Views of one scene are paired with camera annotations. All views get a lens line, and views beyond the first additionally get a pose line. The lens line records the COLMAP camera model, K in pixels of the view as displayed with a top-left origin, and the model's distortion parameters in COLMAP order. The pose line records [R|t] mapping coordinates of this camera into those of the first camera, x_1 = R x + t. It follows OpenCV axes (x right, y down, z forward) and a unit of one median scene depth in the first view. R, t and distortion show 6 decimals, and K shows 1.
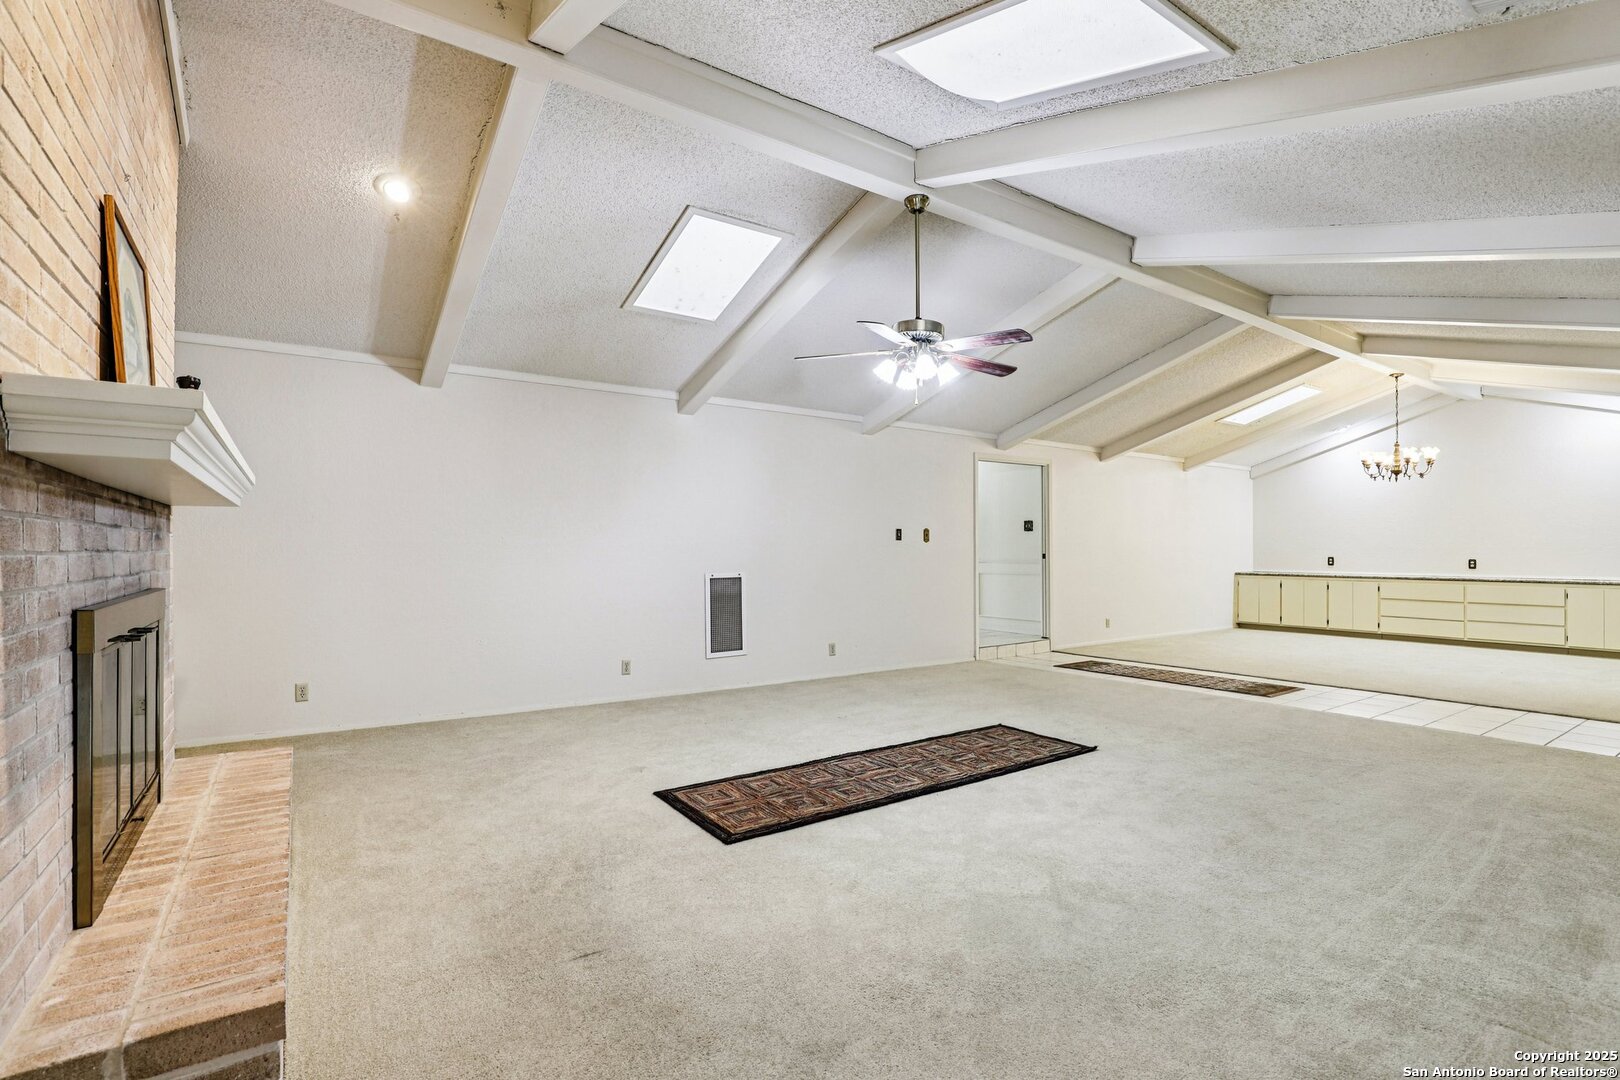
lens RADIAL K [[766.2, 0, 821.5], [0, 766.2, 538.8], [0, 0, 1]] dist [-0.031740, 0.001811]
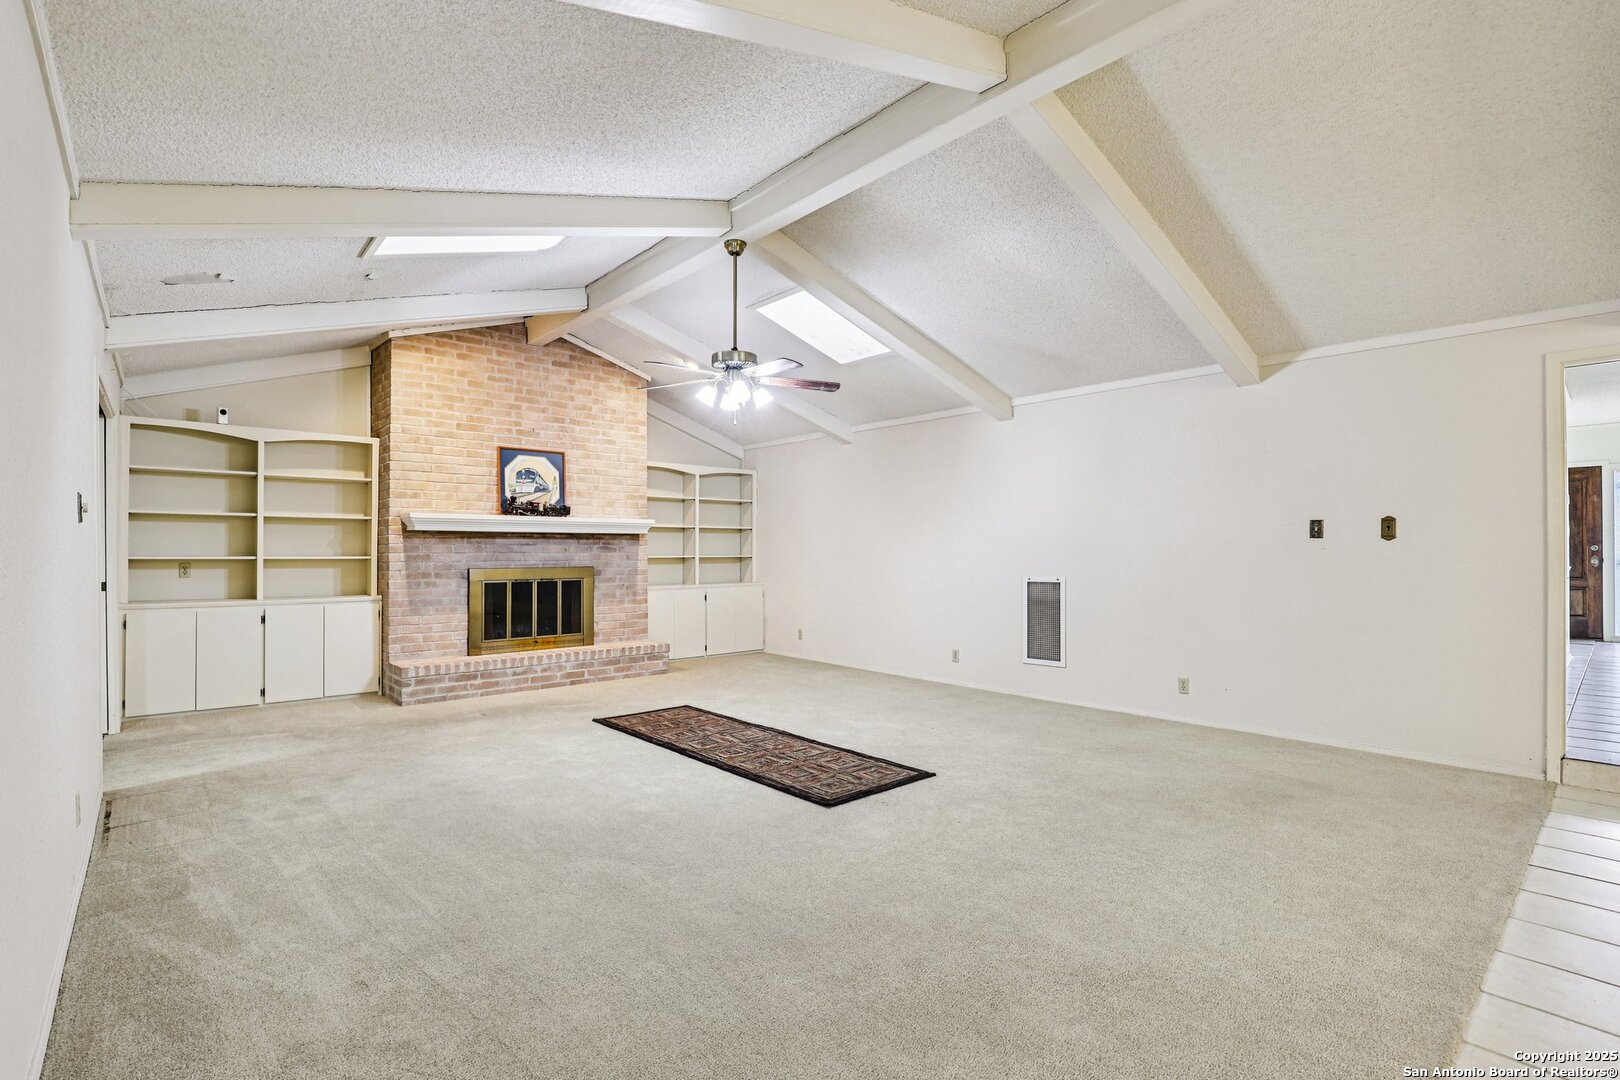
lens RADIAL K [[766.2, 0, 807.8], [0, 766.2, 541.2], [0, 0, 1]] dist [-0.031740, 0.001811]
pose [[0.105038, -0.011798, -0.994398, 1.124880], [0.012892, 0.999862, -0.010501, 0.009040], [0.994385, -0.011716, 0.105175, 0.879446]]
